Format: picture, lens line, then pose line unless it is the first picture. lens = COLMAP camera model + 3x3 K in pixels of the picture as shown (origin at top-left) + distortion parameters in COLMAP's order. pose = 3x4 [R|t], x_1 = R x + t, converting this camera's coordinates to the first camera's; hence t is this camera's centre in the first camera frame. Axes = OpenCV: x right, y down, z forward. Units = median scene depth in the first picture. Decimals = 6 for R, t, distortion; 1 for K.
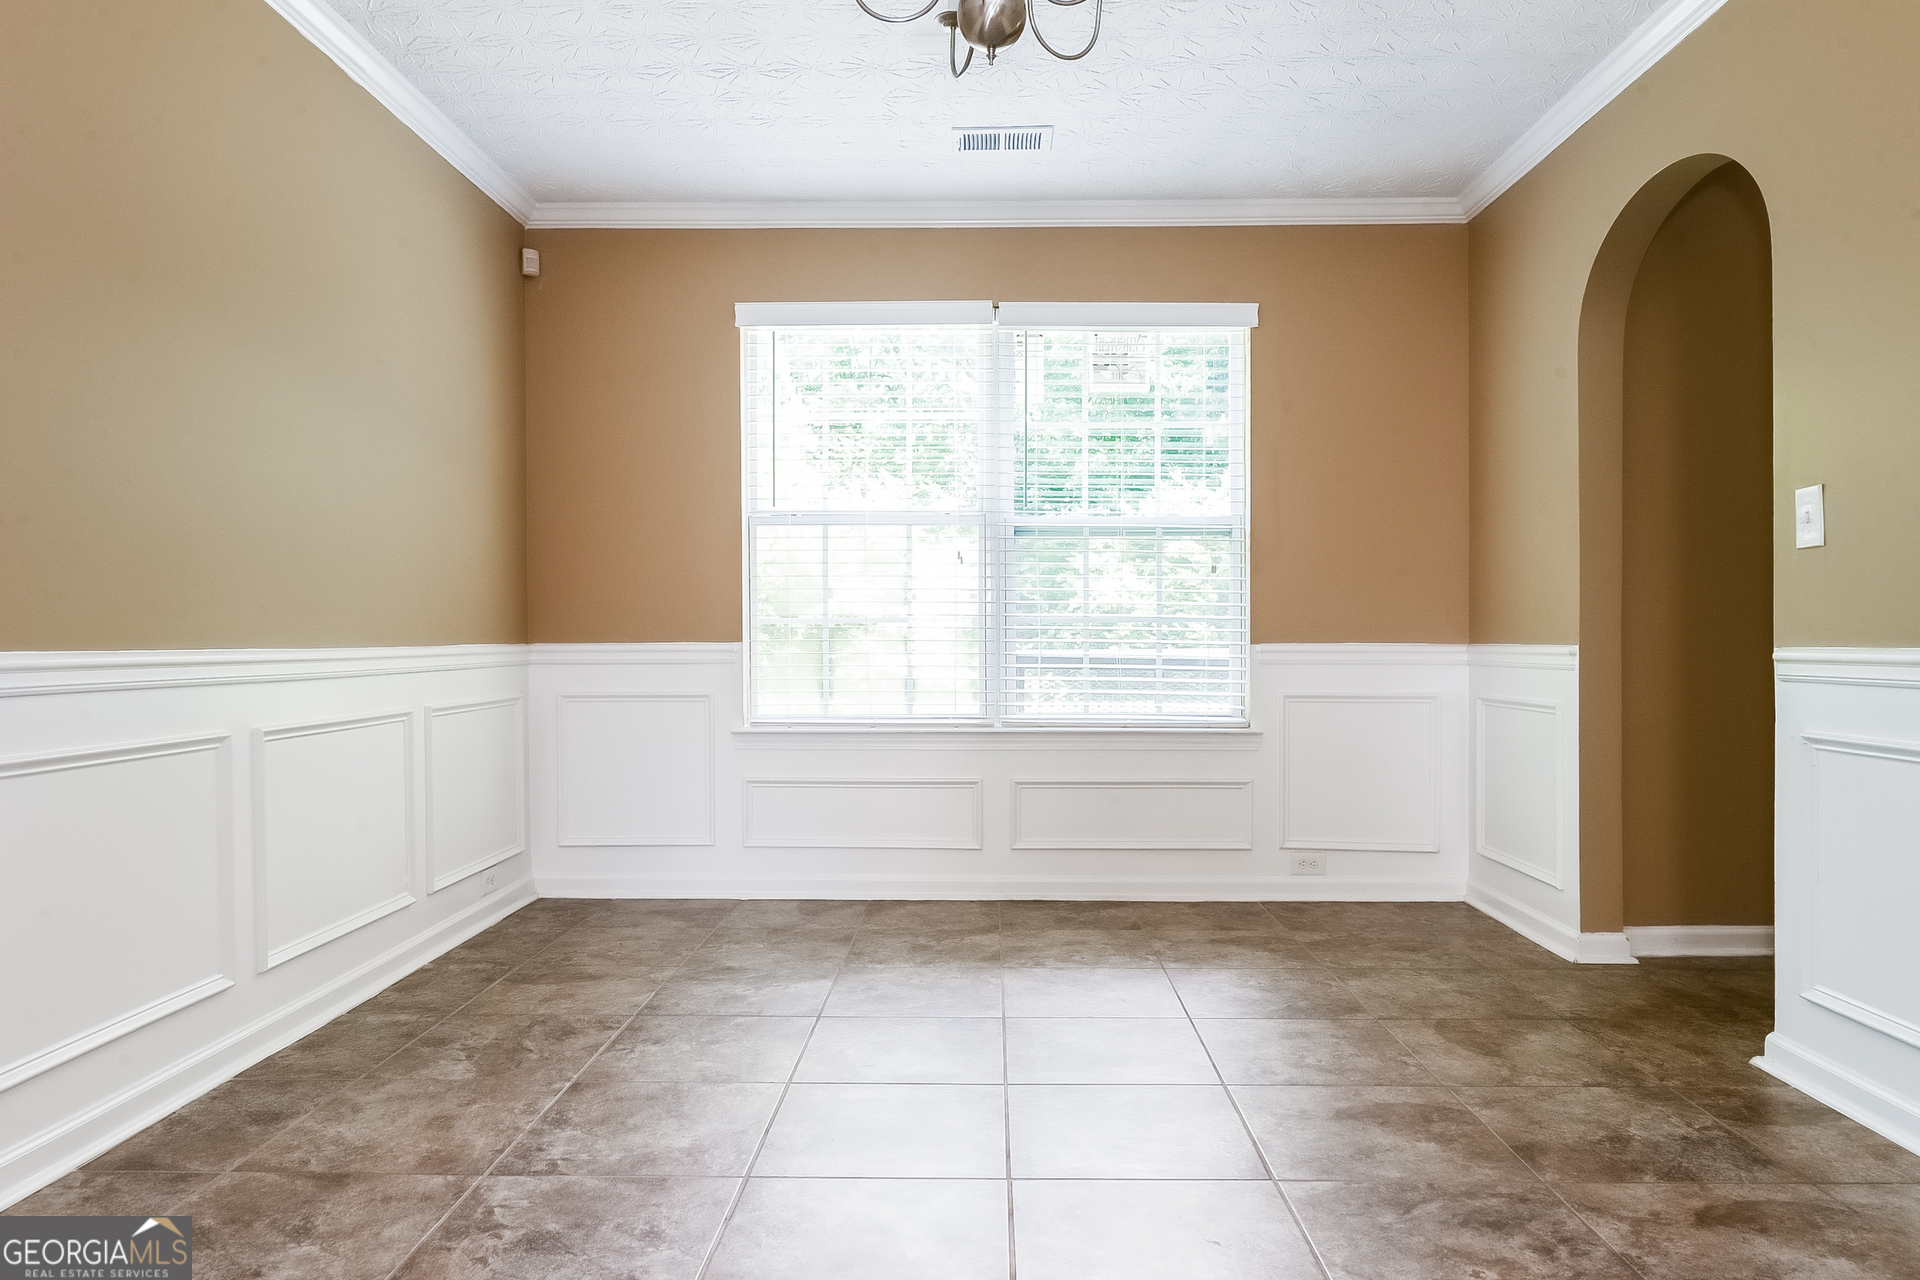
lens RADIAL K [[1271.7, 0, 963.1], [0, 1271.7, 645.2], [0, 0, 1]] dist [-0.002620, 0.000219]
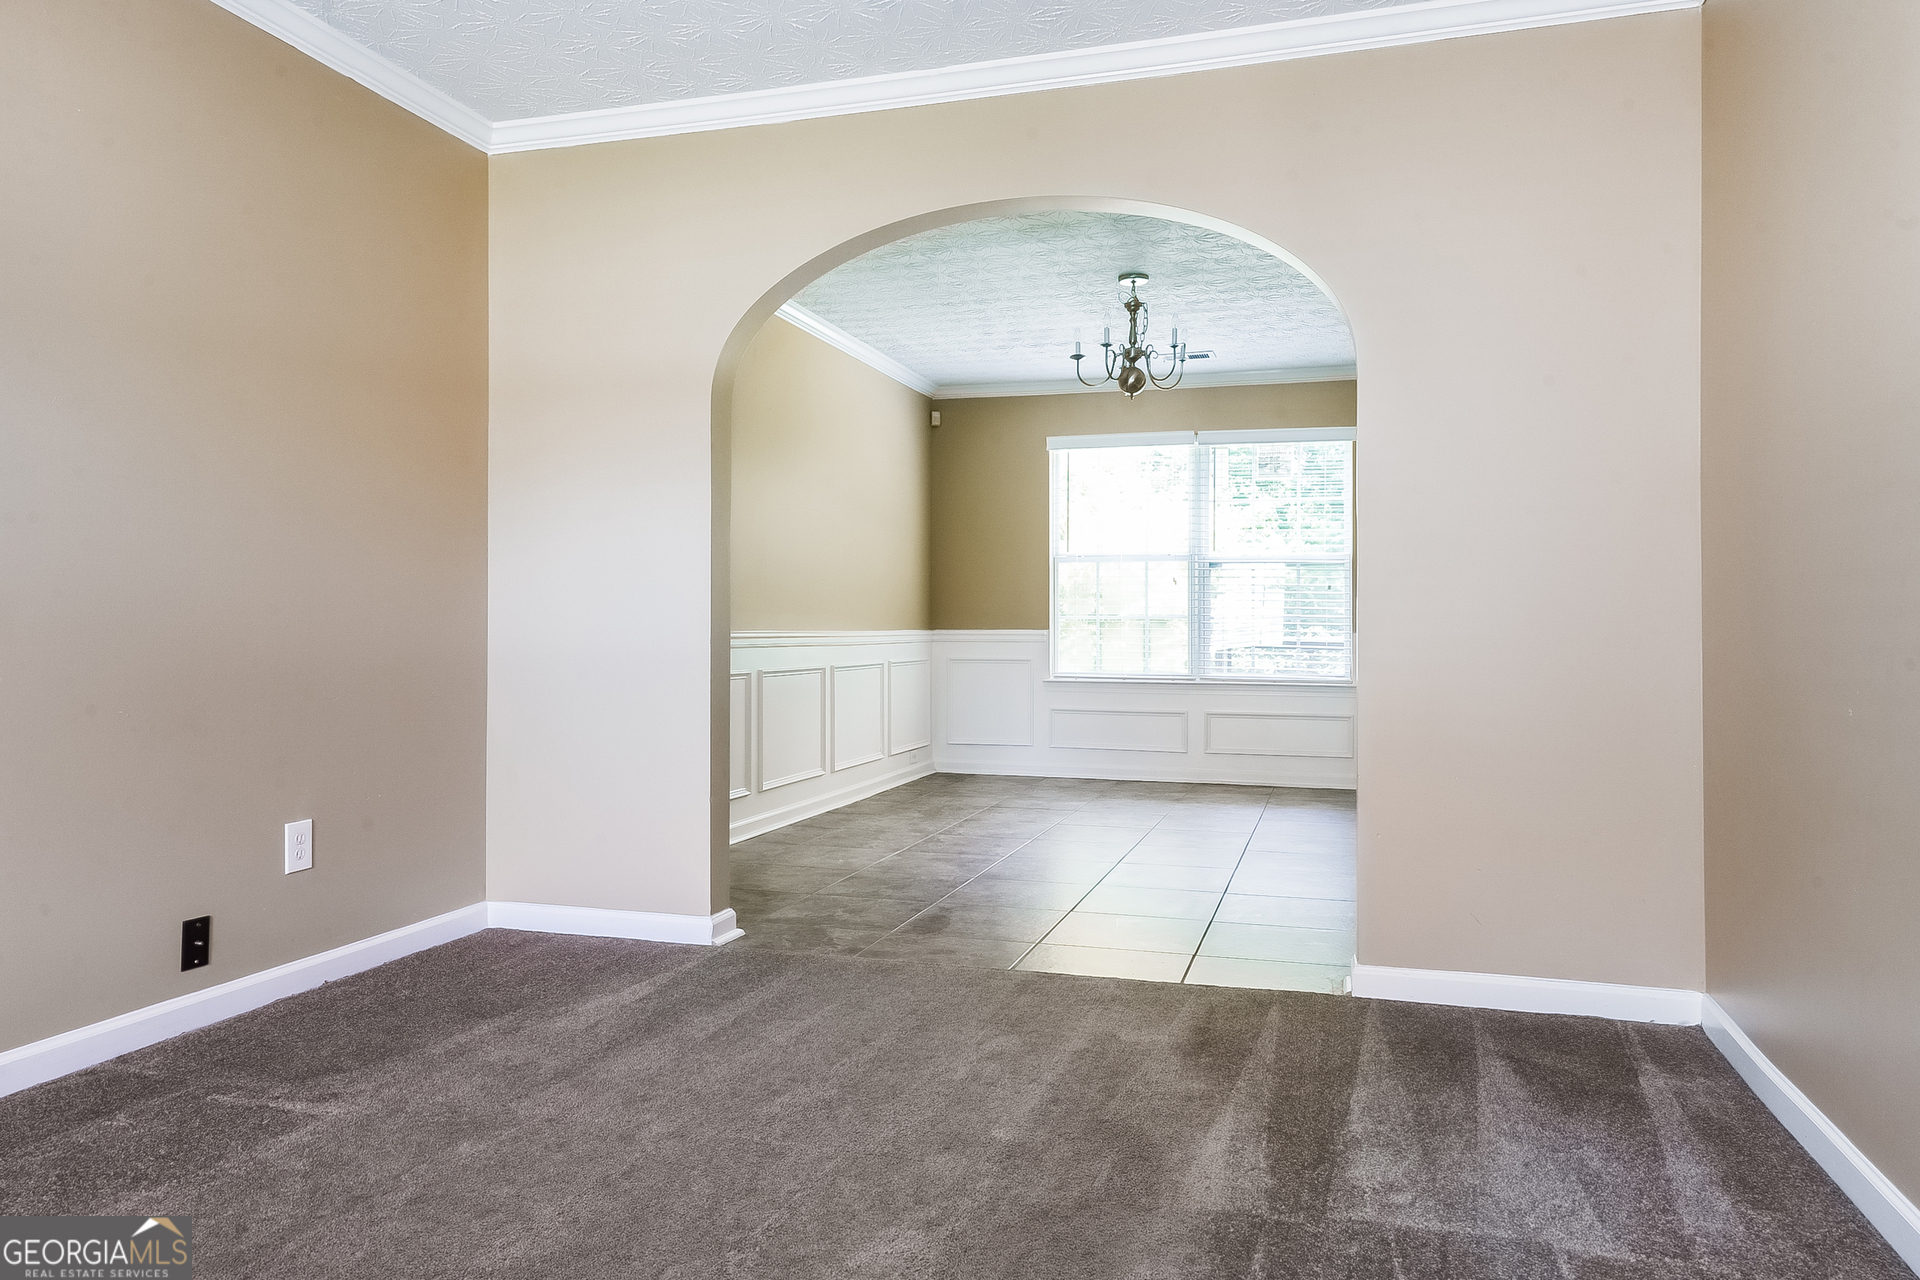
lens RADIAL K [[1299.5, 0, 961.7], [0, 1299.5, 639.3], [0, 0, 1]] dist [-0.001312, -0.000065]
pose [[0.964092, 0.009267, -0.265406, 0.186553], [-0.008314, 0.999954, 0.004715, 0.003785], [0.265438, -0.002339, 0.964125, -0.765087]]
